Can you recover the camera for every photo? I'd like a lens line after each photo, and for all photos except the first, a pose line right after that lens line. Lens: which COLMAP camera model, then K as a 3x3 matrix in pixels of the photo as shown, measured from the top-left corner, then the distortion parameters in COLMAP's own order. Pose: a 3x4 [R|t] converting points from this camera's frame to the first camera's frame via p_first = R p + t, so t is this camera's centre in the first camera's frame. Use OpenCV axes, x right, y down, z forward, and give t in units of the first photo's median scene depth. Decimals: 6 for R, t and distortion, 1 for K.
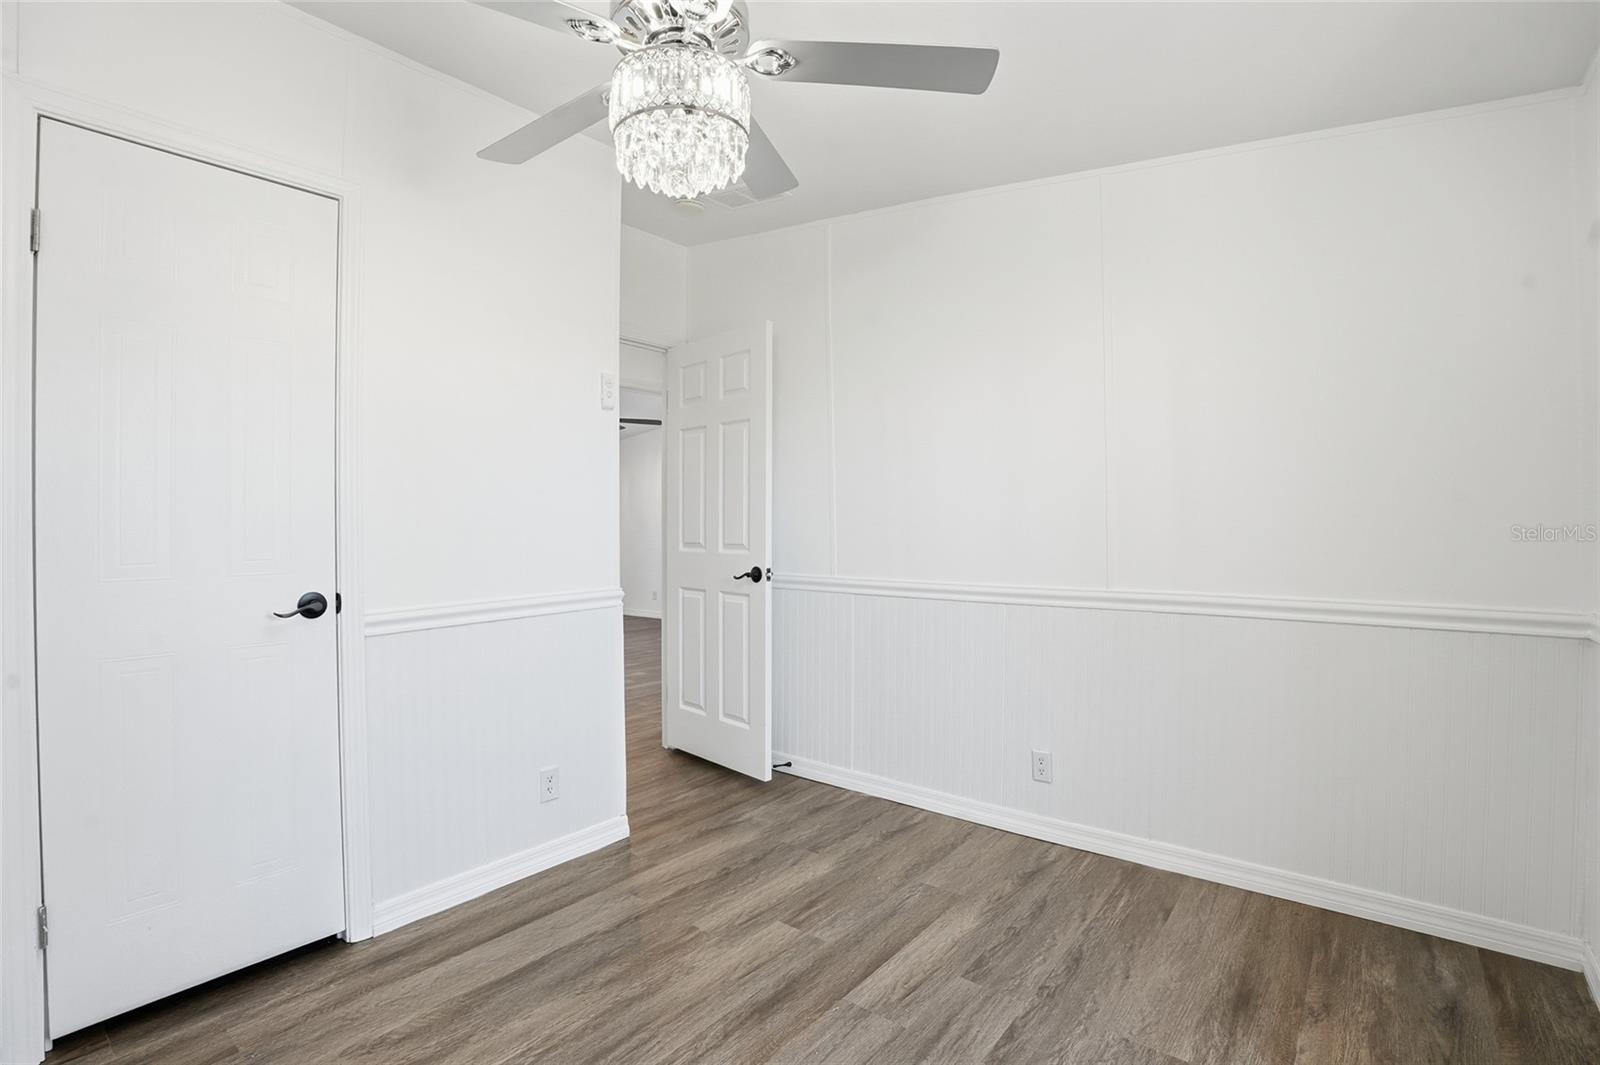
lens RADIAL K [[747.6, 0, 794.3], [0, 747.6, 530.0], [0, 0, 1]] dist [-0.051592, 0.004212]
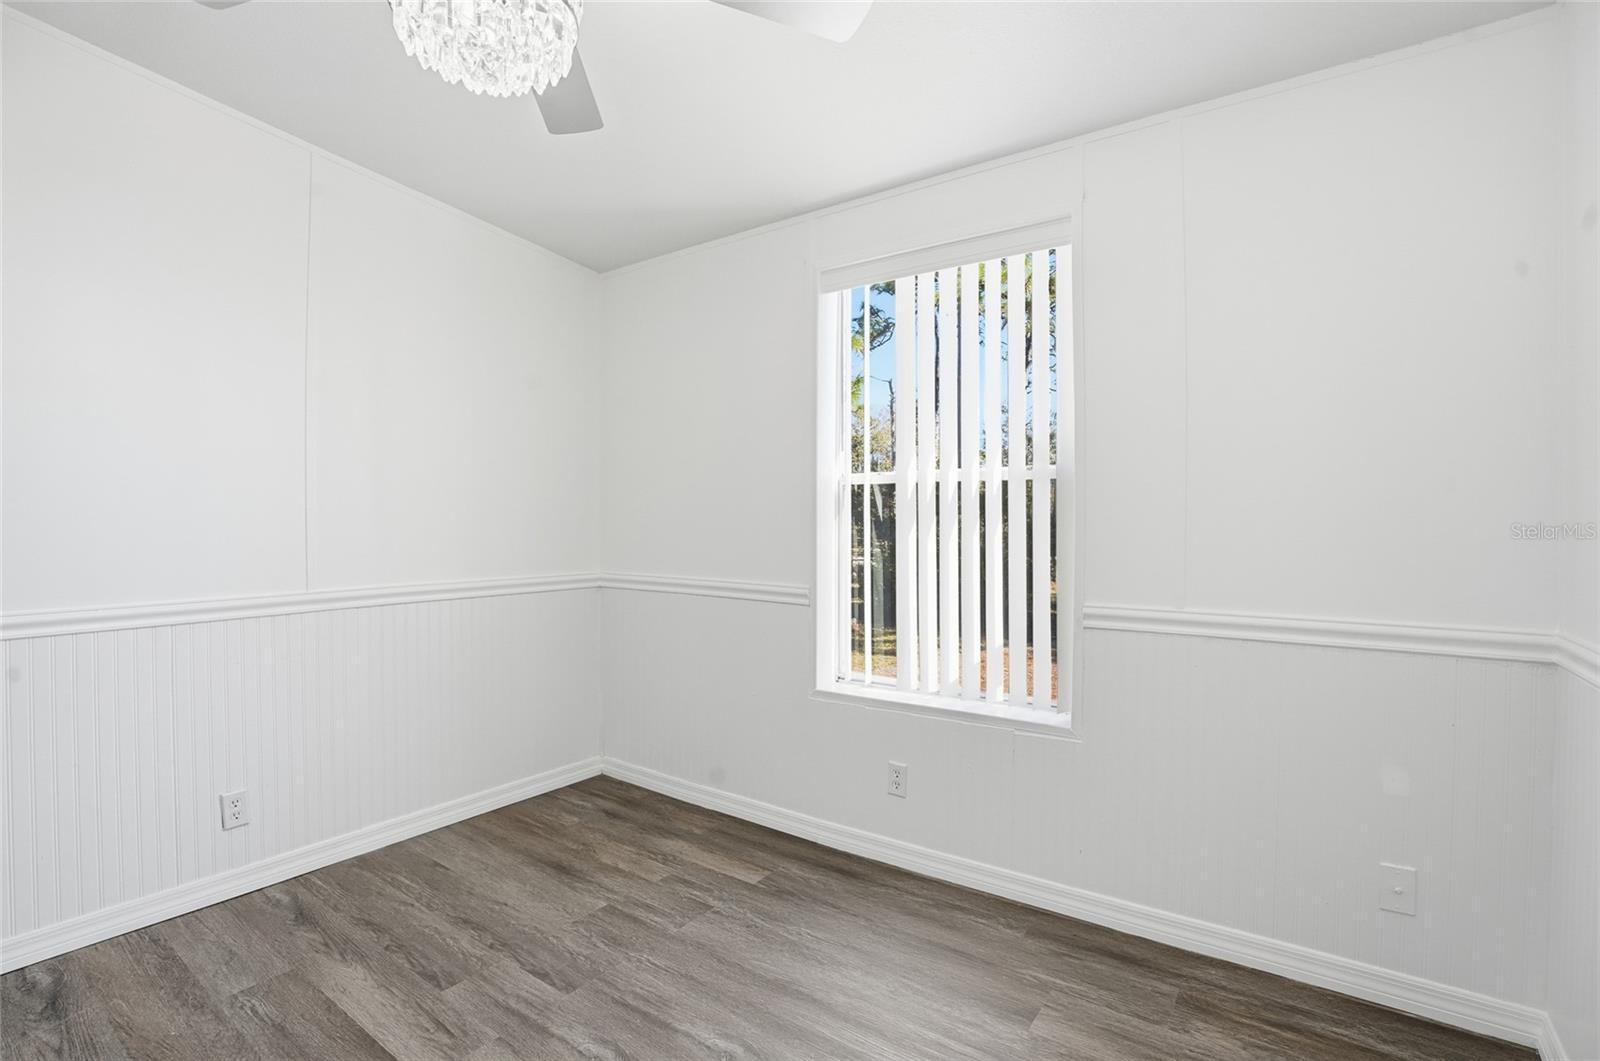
lens RADIAL K [[747.6, 0, 794.9], [0, 747.6, 527.3], [0, 0, 1]] dist [-0.051592, 0.004212]
pose [[-0.067429, -0.007139, 0.997699, -0.661277], [0.003993, 0.999964, 0.007426, -0.010199], [-0.997716, 0.004484, -0.067398, 0.516977]]
